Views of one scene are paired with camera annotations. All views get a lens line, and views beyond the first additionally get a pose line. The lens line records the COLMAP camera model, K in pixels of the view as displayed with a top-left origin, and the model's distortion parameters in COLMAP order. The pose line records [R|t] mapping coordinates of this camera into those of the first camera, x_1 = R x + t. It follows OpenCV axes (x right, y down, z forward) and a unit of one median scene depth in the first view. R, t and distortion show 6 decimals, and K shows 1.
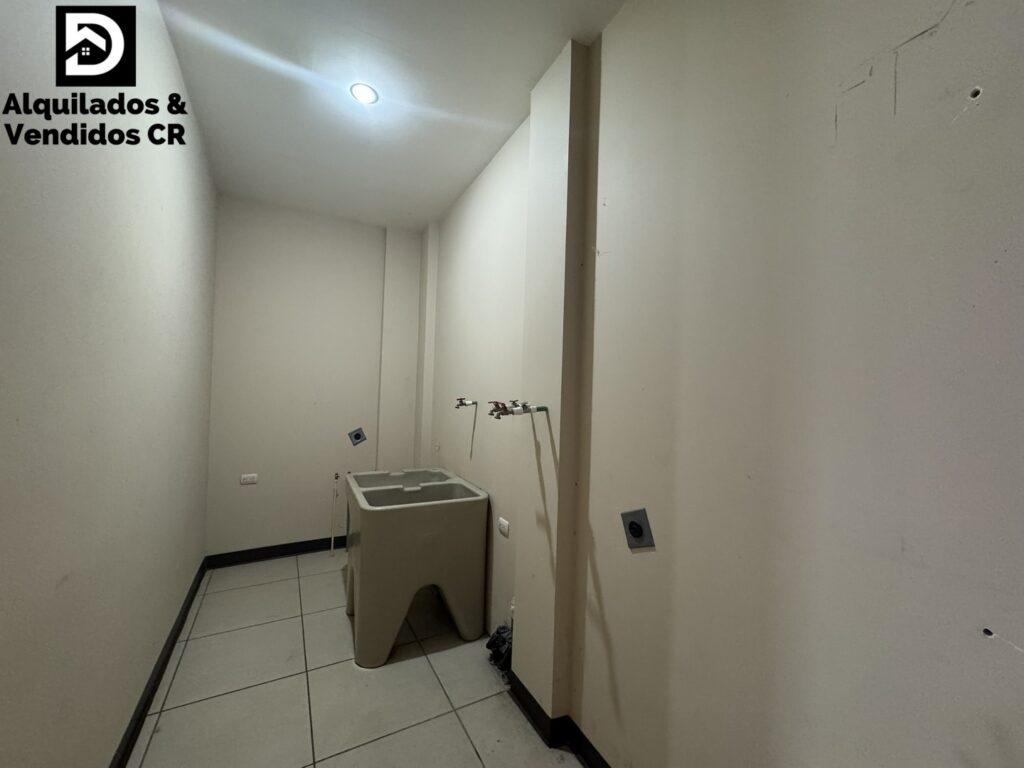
lens RADIAL K [[405.9, 0, 512.0], [0, 405.9, 384.0], [0, 0, 1]] dist [-0.007851, 0.000349]
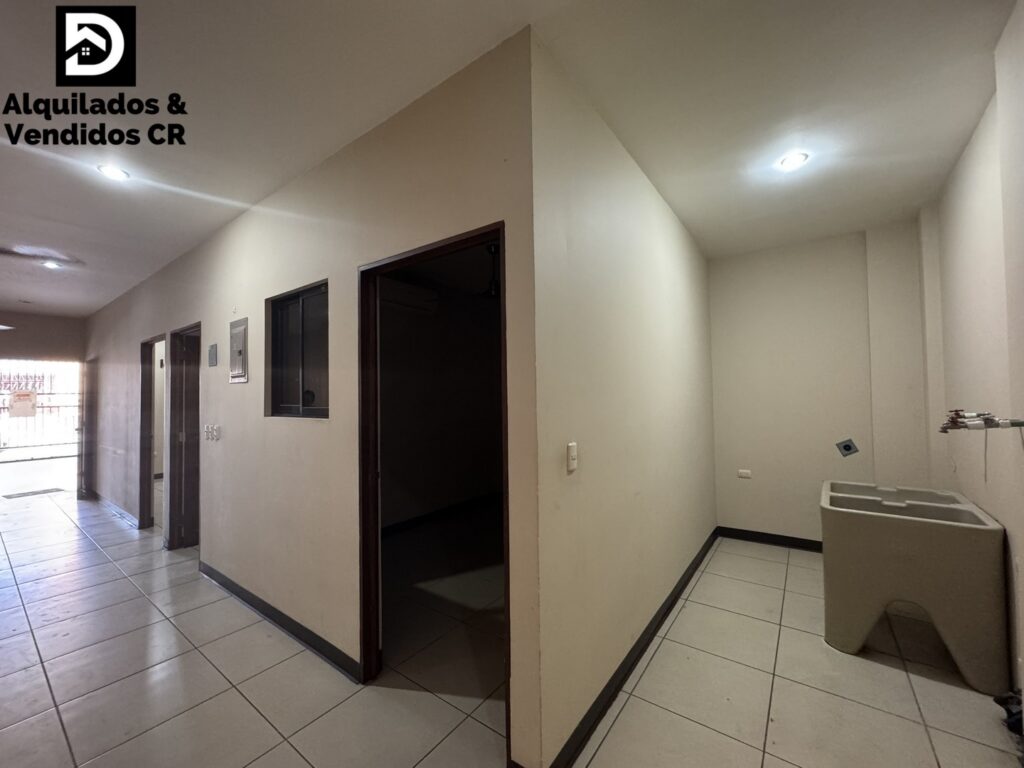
lens RADIAL K [[405.9, 0, 512.0], [0, 405.9, 384.0], [0, 0, 1]] dist [-0.007851, 0.000349]
pose [[0.411231, -0.061861, -0.909429, 0.264558], [0.041410, 0.997932, -0.049157, -0.016732], [0.910590, -0.017445, 0.412943, -0.217345]]
